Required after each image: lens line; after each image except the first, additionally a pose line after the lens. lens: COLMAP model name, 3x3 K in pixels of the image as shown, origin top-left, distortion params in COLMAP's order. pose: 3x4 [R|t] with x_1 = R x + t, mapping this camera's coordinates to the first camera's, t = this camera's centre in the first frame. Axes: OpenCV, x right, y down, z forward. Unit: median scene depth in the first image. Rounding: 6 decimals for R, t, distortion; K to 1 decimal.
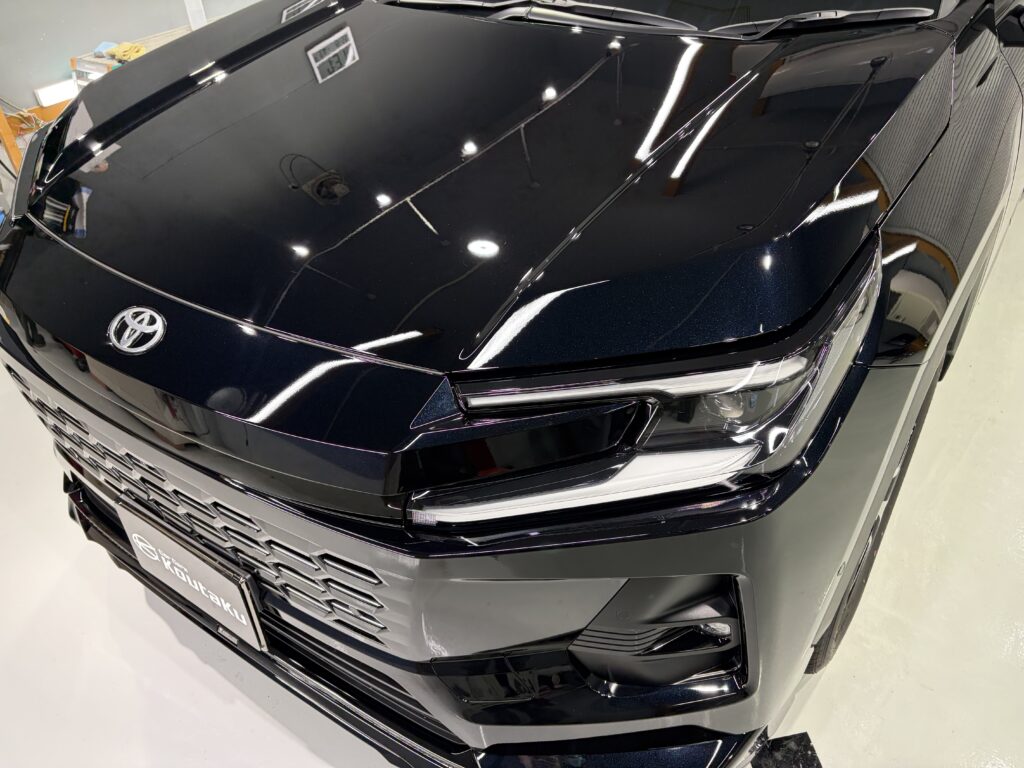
lens RADIAL K [[775.8, 0, 516.2], [0, 775.8, 379.3], [0, 0, 1]] dist [0.006677, 0.006978]
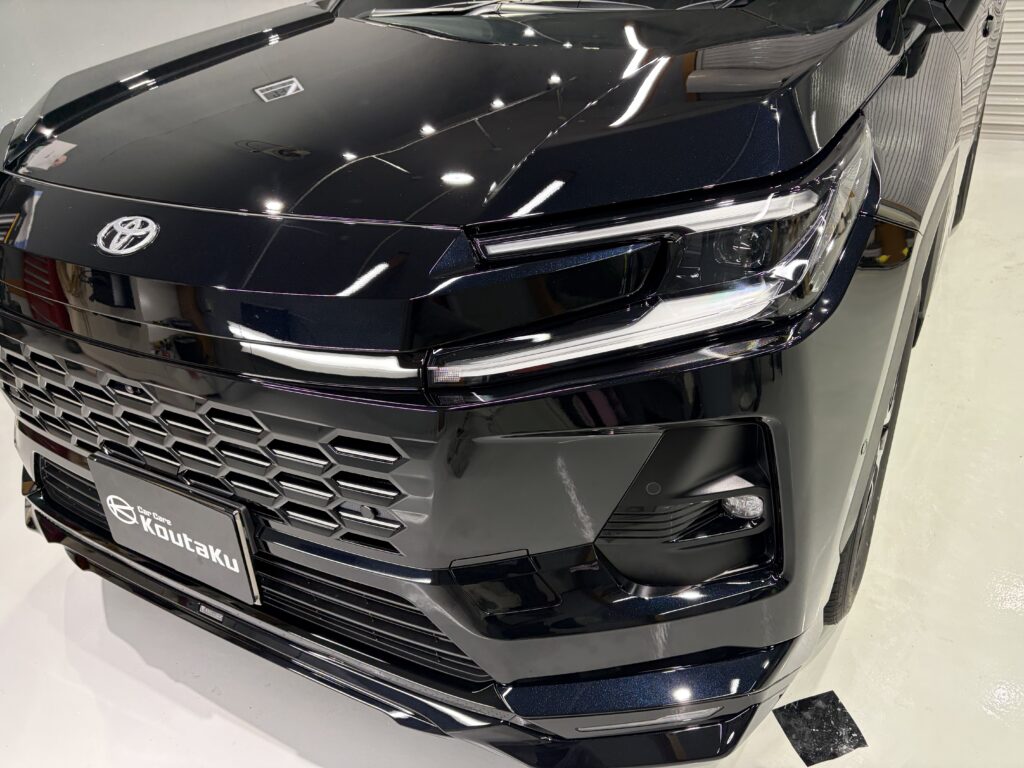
lens RADIAL K [[775.8, 0, 519.8], [0, 775.8, 376.3], [0, 0, 1]] dist [0.006677, 0.006978]
pose [[0.996214, -0.048203, 0.072345, -0.080470], [0.058303, 0.987754, -0.144715, 0.267946], [-0.064483, 0.148385, 0.986825, 0.045658]]
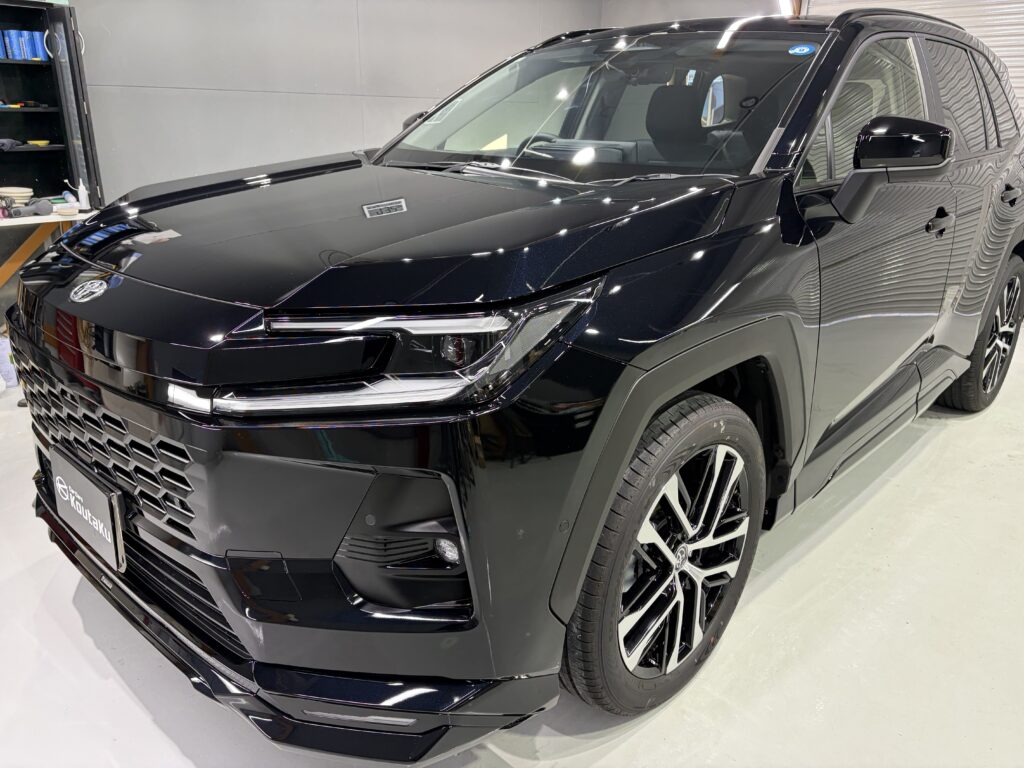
lens RADIAL K [[775.8, 0, 507.3], [0, 775.8, 375.5], [0, 0, 1]] dist [0.006677, 0.006978]
pose [[0.987450, 0.107294, -0.115890, 0.430266], [-0.137130, 0.946496, -0.292133, 0.378578], [0.078346, 0.304359, 0.949330, -0.223128]]
